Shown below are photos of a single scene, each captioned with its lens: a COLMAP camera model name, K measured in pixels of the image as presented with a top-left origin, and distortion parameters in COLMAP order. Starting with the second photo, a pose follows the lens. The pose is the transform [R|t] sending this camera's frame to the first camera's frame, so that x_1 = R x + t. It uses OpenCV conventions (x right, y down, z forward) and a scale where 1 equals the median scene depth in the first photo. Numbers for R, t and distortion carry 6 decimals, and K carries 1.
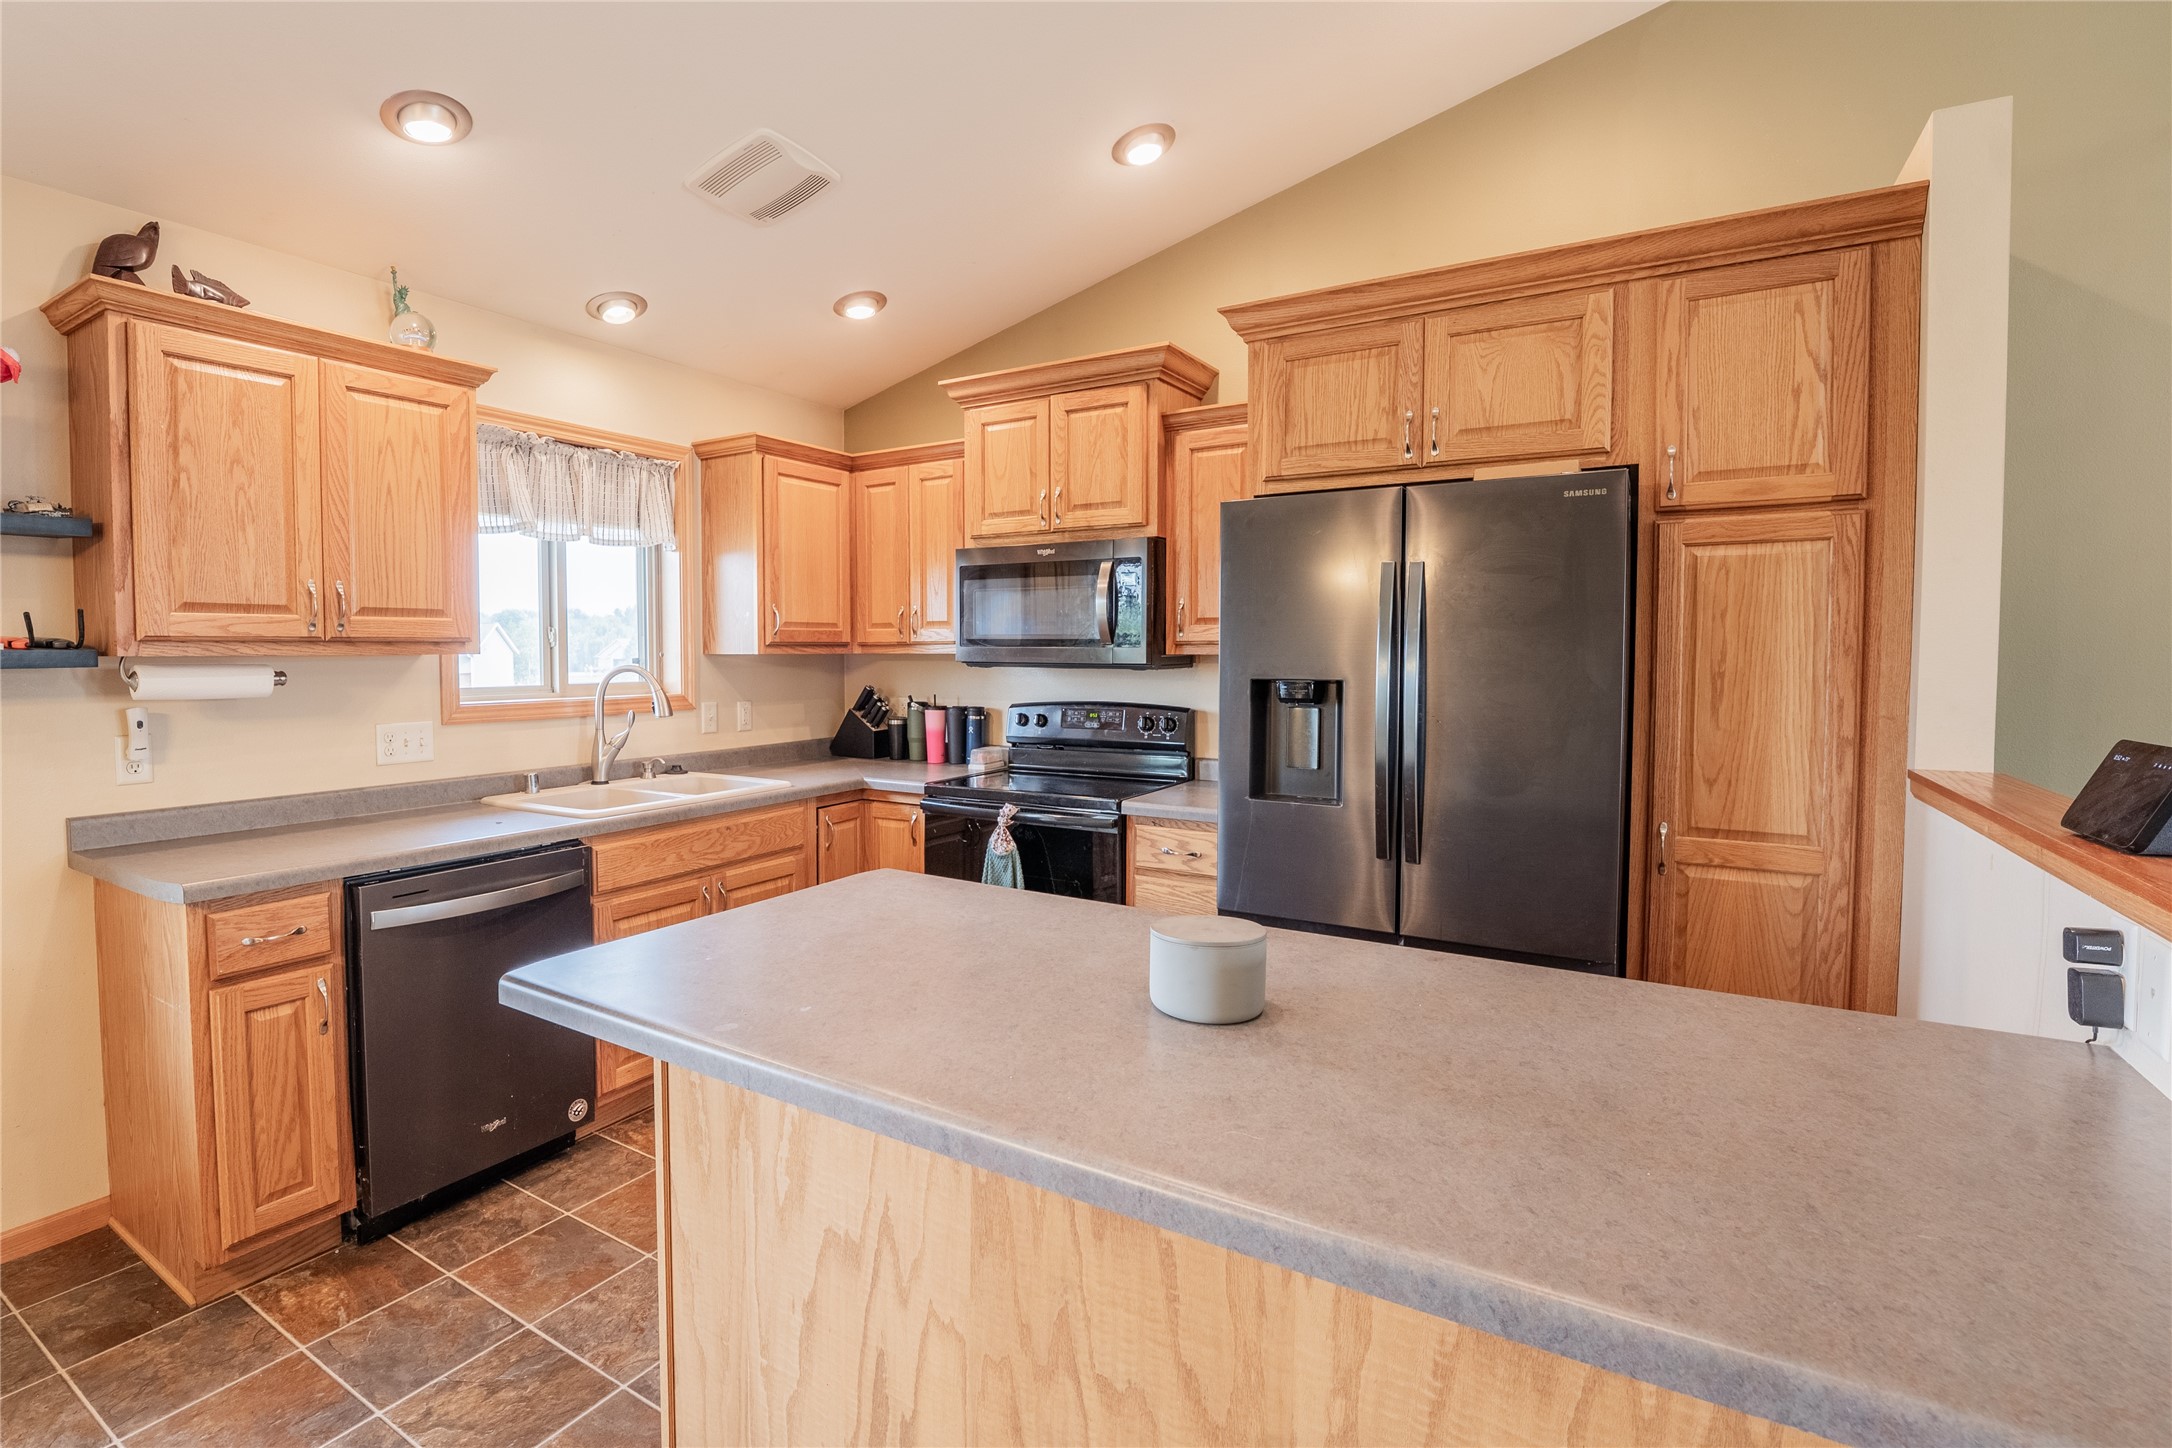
lens RADIAL K [[1015.2, 0, 943.4], [0, 1015.2, 693.4], [0, 0, 1]] dist [-0.025402, 0.001338]
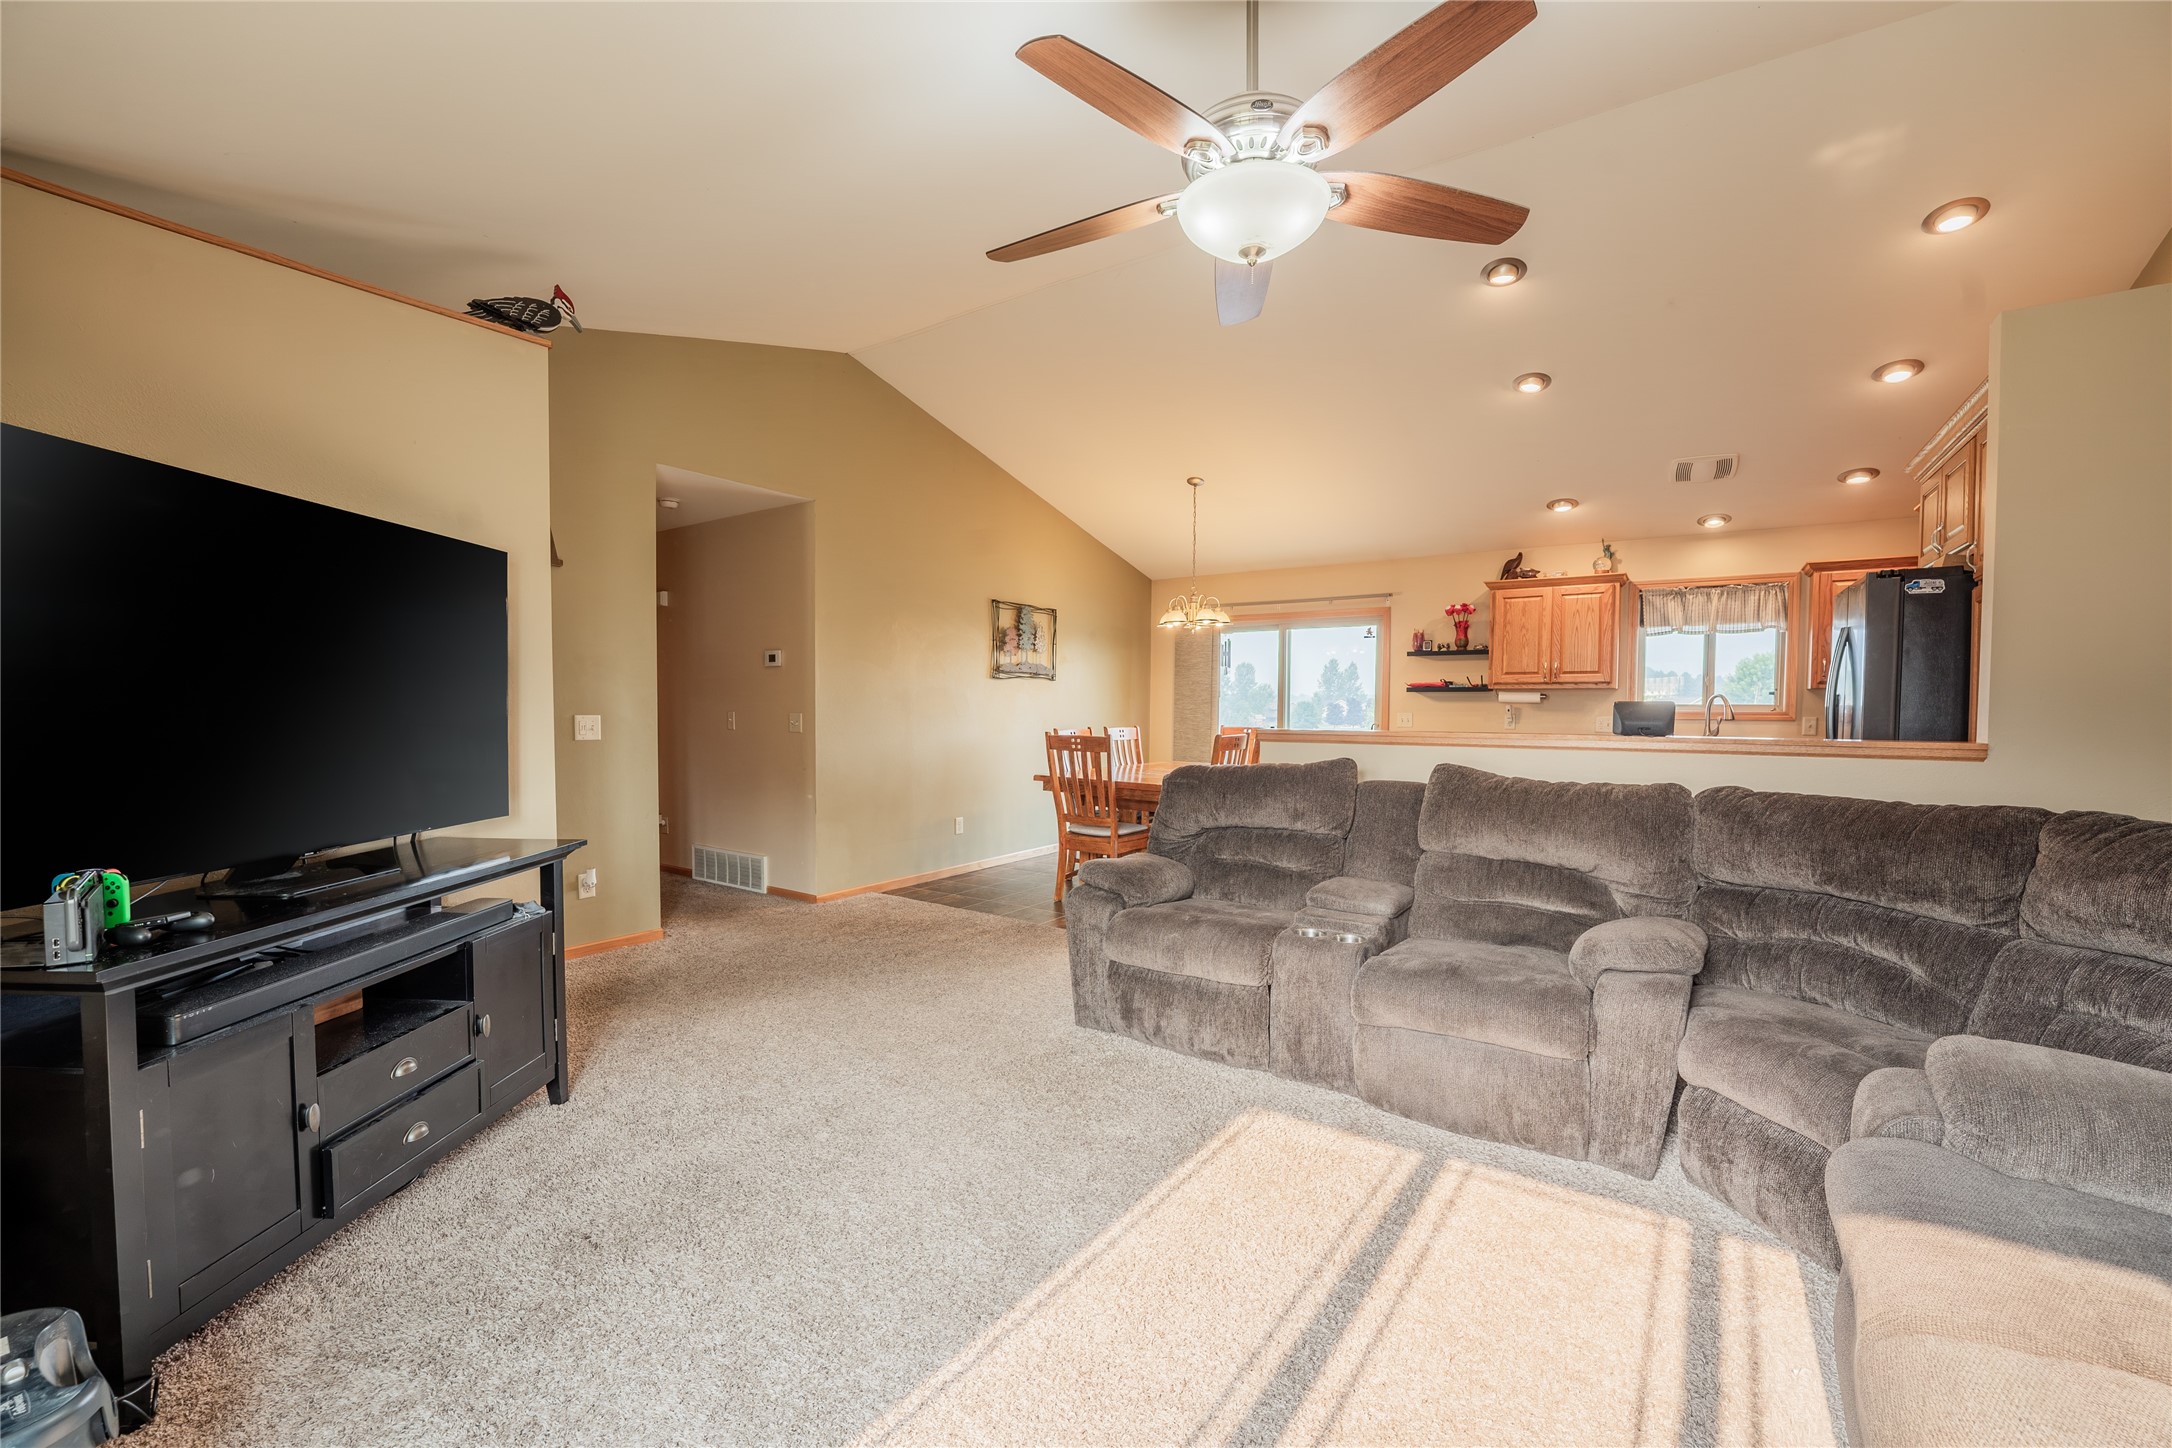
lens RADIAL K [[904.4, 0, 1073.1], [0, 904.4, 735.2], [0, 0, 1]] dist [-0.027917, 0.003113]
pose [[0.006236, 0.041096, -0.999136, 1.662987], [-0.046722, 0.998076, 0.040761, 0.047098], [0.998888, 0.046428, 0.008144, -0.334138]]
